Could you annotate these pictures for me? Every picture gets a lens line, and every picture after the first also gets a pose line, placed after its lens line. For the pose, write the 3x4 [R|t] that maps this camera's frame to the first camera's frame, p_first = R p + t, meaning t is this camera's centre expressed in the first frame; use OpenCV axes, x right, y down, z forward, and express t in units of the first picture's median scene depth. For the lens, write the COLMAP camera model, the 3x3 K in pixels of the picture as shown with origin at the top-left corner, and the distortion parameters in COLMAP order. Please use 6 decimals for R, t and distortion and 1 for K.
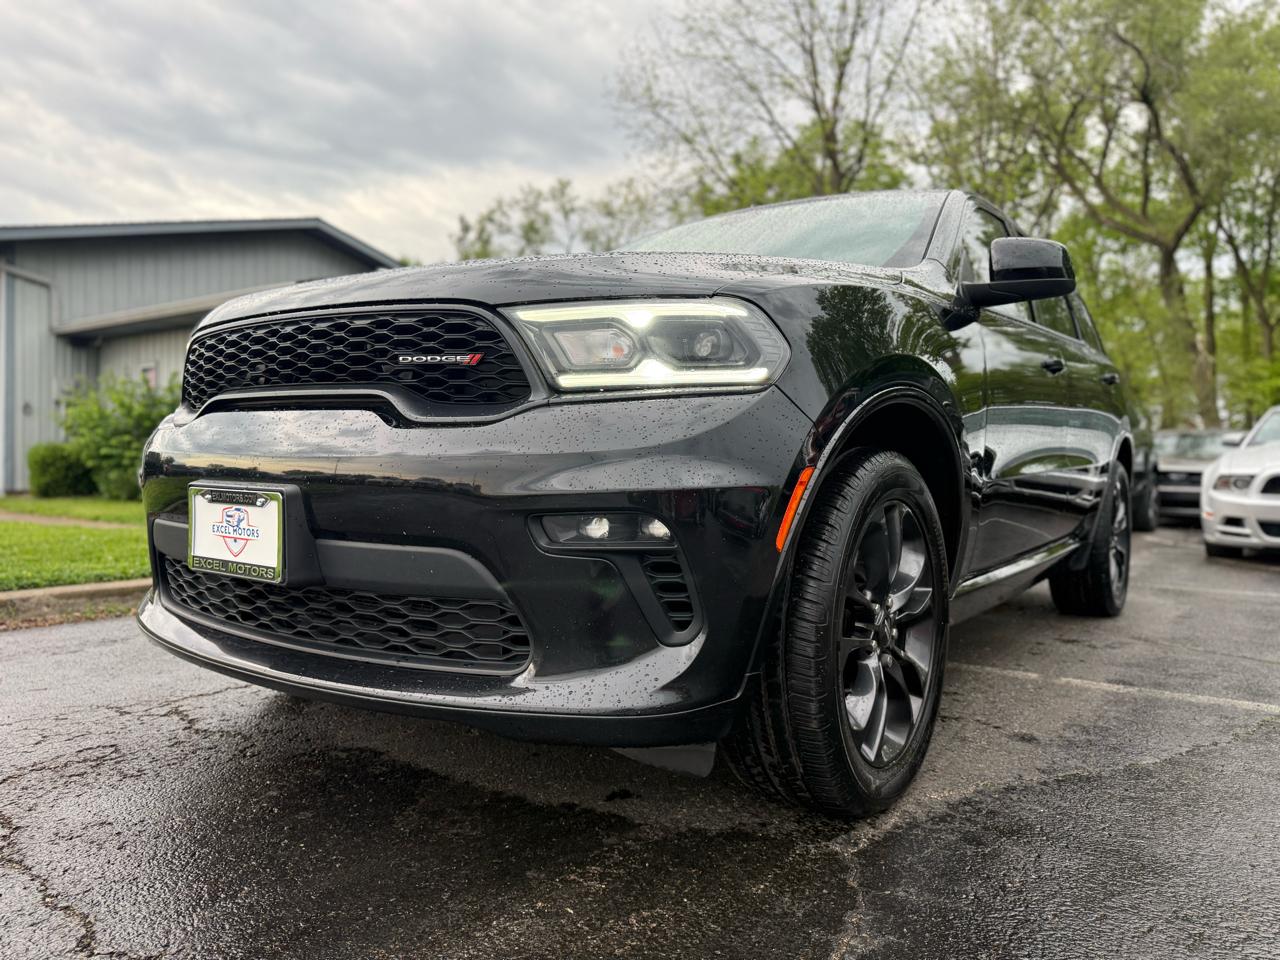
lens RADIAL K [[914.0, 0, 637.6], [0, 914.0, 477.6], [0, 0, 1]] dist [0.009318, -0.010818]
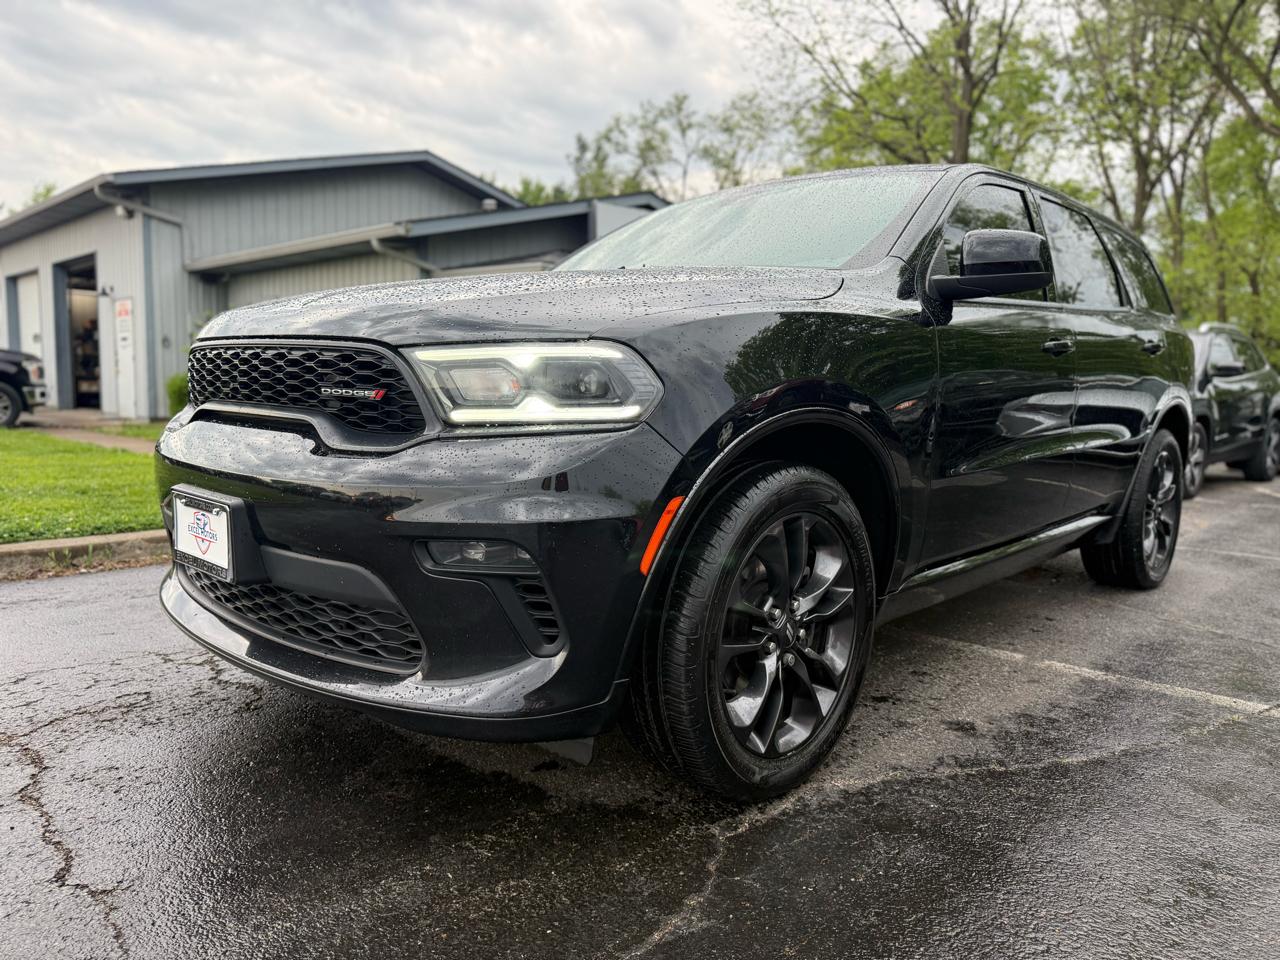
lens RADIAL K [[913.7, 0, 642.1], [0, 913.7, 483.0], [0, 0, 1]] dist [0.005152, -0.003131]
pose [[0.991290, 0.021682, -0.129901, 0.234653], [-0.009425, 0.995505, 0.094243, -0.106050], [0.131361, -0.092198, 0.987038, -0.059856]]
